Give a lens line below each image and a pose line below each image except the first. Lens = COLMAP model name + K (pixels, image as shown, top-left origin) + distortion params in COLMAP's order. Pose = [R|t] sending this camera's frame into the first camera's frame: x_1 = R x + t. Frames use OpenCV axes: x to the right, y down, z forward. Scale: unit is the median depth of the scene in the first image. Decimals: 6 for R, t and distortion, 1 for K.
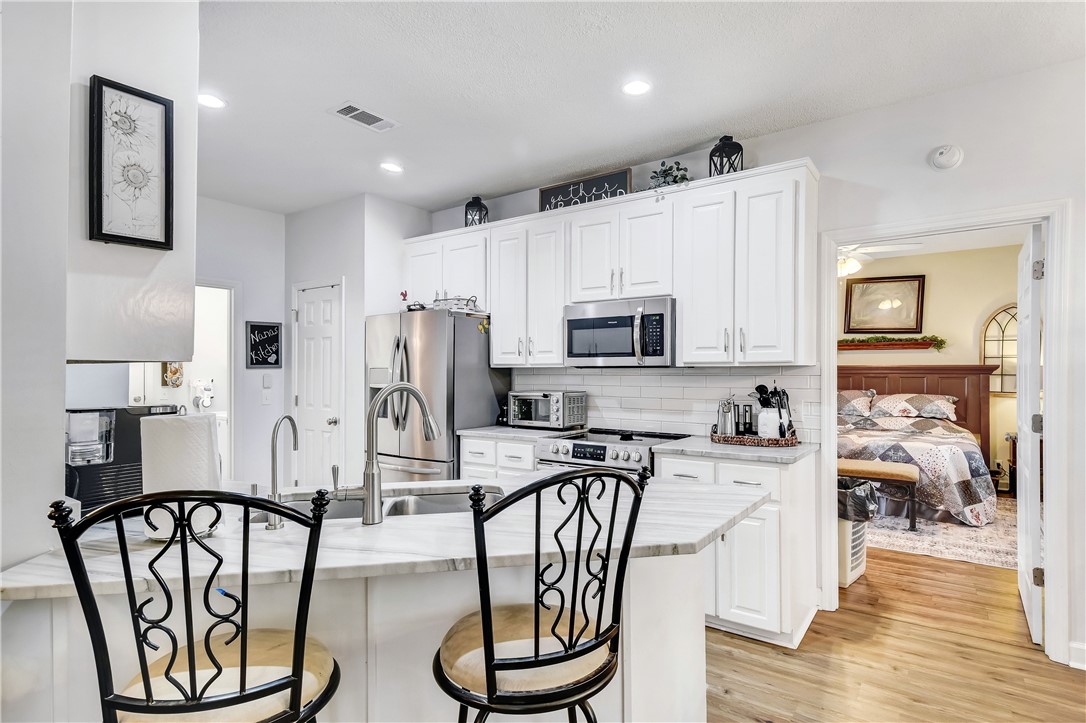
lens RADIAL K [[594.0, 0, 569.3], [0, 594.0, 372.7], [0, 0, 1]] dist [0.022040, -0.000480]
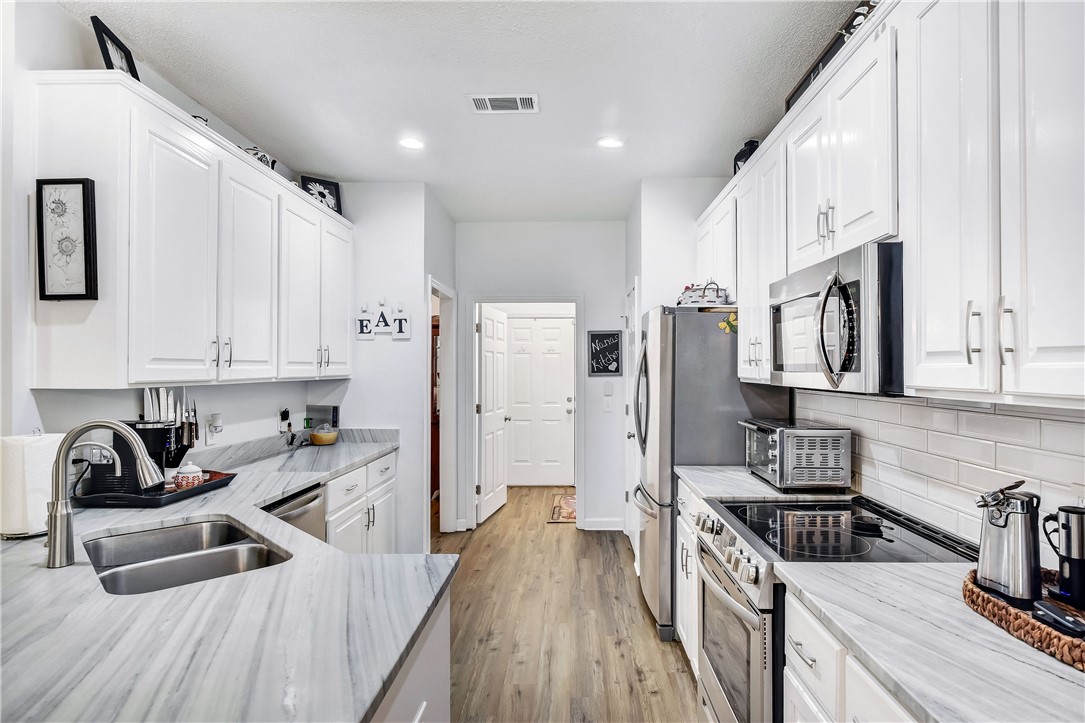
lens RADIAL K [[593.5, 0, 568.8], [0, 593.5, 372.7], [0, 0, 1]] dist [0.022040, -0.000480]
pose [[0.524065, 0.009405, -0.851627, 0.390730], [-0.001267, 0.999947, 0.010263, -0.028777], [0.851678, -0.004299, 0.524049, 0.509247]]
